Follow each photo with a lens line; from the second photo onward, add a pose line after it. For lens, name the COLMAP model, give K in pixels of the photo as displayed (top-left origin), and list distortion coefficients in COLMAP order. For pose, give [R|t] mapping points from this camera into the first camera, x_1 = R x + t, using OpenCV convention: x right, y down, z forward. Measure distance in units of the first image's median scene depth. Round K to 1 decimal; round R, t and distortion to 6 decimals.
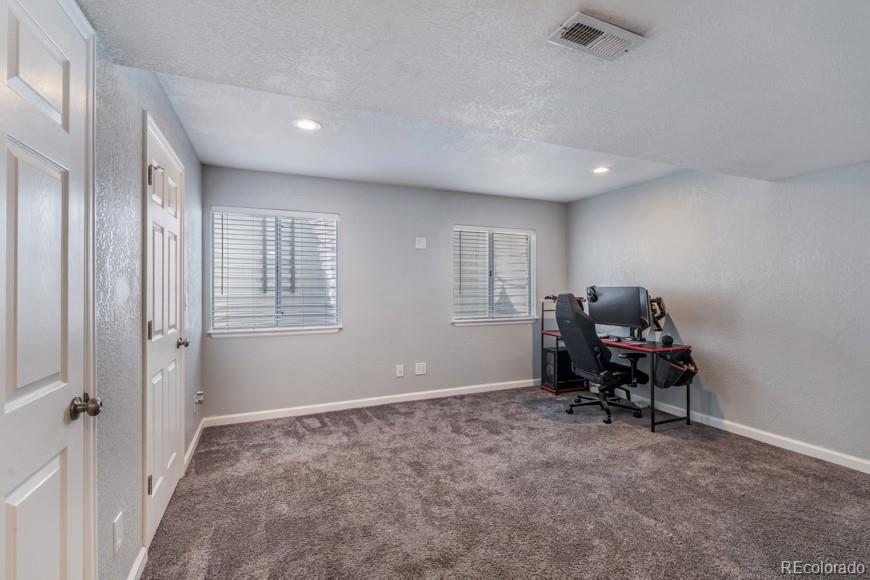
lens RADIAL K [[398.1, 0, 441.5], [0, 398.1, 288.0], [0, 0, 1]] dist [0.001508, -0.000165]
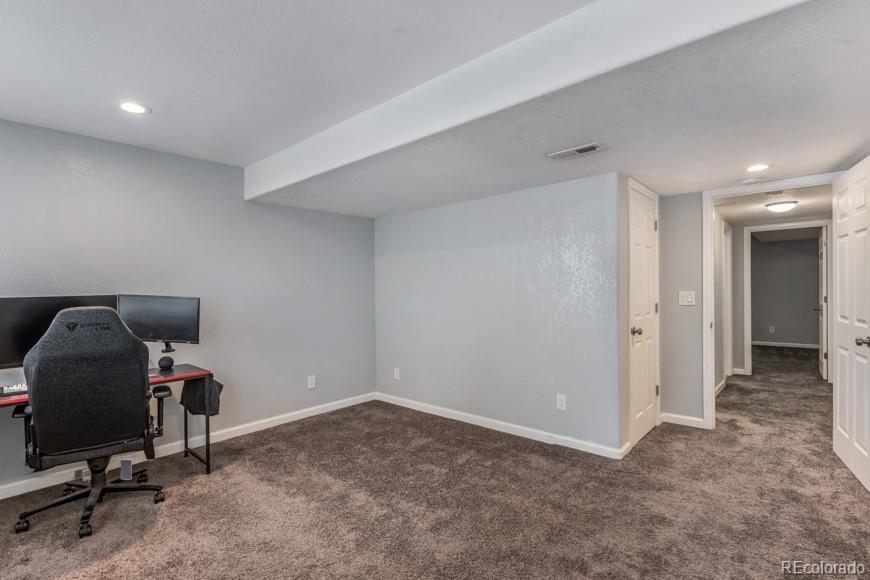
lens RADIAL K [[398.1, 0, 437.3], [0, 398.1, 292.8], [0, 0, 1]] dist [0.001508, -0.000165]
pose [[-0.400142, 0.003950, 0.916445, -0.421757], [0.014267, 0.999896, 0.001919, -0.004511], [-0.916342, 0.013843, -0.400157, 0.922831]]
